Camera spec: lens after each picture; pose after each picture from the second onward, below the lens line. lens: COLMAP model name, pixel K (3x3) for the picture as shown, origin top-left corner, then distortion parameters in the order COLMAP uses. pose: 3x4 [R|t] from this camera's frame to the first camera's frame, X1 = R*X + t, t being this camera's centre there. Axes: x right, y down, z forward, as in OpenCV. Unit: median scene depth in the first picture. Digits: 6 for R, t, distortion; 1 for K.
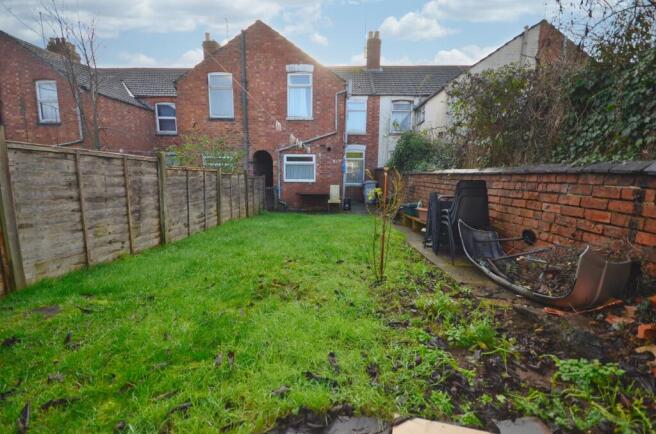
lens RADIAL K [[285.6, 0, 330.2], [0, 285.6, 221.2], [0, 0, 1]] dist [0.010709, -0.007806]
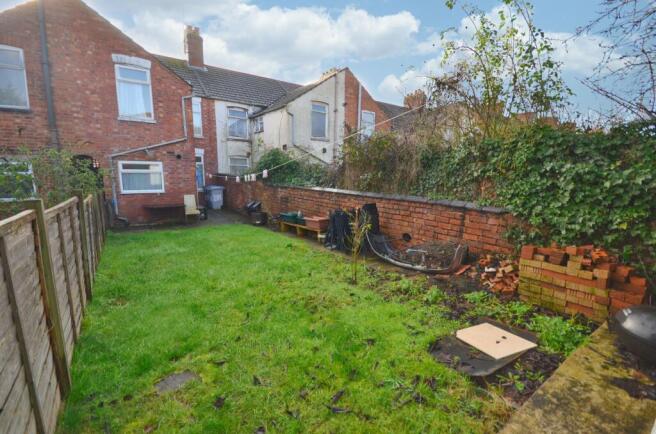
lens RADIAL K [[285.6, 0, 330.2], [0, 285.6, 221.2], [0, 0, 1]] dist [0.010709, -0.007806]
pose [[0.799539, -0.101390, 0.591995, -0.188176], [0.091059, 0.994718, 0.047381, -0.044960], [-0.593672, 0.016024, 0.804548, -0.033249]]
